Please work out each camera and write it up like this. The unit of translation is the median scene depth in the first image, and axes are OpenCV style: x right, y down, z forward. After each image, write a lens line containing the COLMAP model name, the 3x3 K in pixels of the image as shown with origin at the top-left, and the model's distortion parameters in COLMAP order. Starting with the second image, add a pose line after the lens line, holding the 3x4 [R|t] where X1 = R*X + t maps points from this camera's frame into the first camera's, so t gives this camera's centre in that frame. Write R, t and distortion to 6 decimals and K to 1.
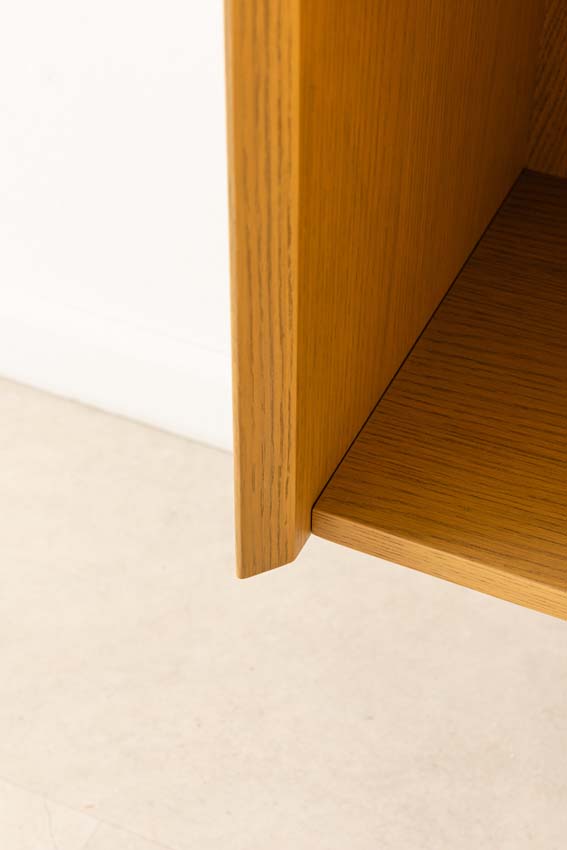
lens RADIAL K [[1653.0, 0, 283.5], [0, 1653.0, 425.0], [0, 0, 1]] dist [-0.037536, 0.140614]
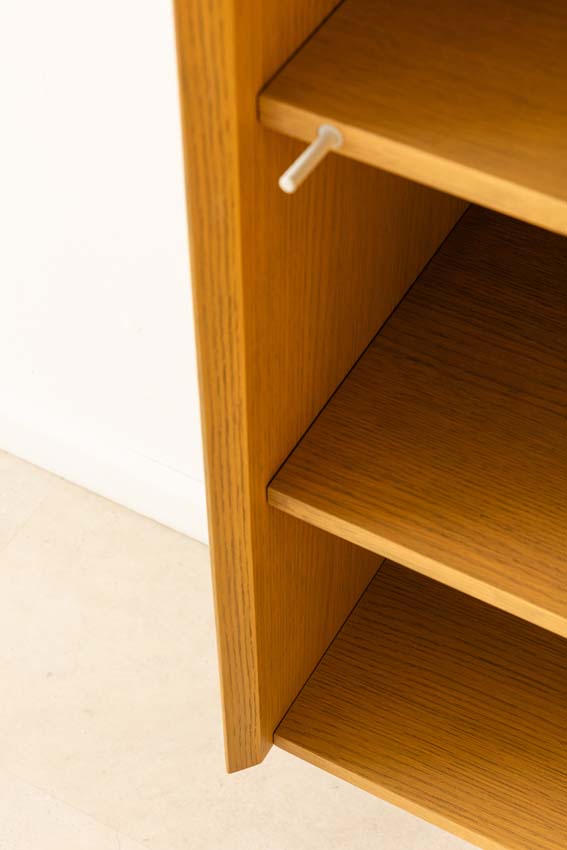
lens RADIAL K [[1653.0, 0, 283.5], [0, 1653.0, 425.0], [0, 0, 1]] dist [-0.037536, 0.140614]
pose [[0.996382, 0.054816, -0.064948, 0.120139], [-0.046334, 0.991000, 0.125584, -0.475037], [0.071248, -0.122120, 0.989955, -0.625399]]
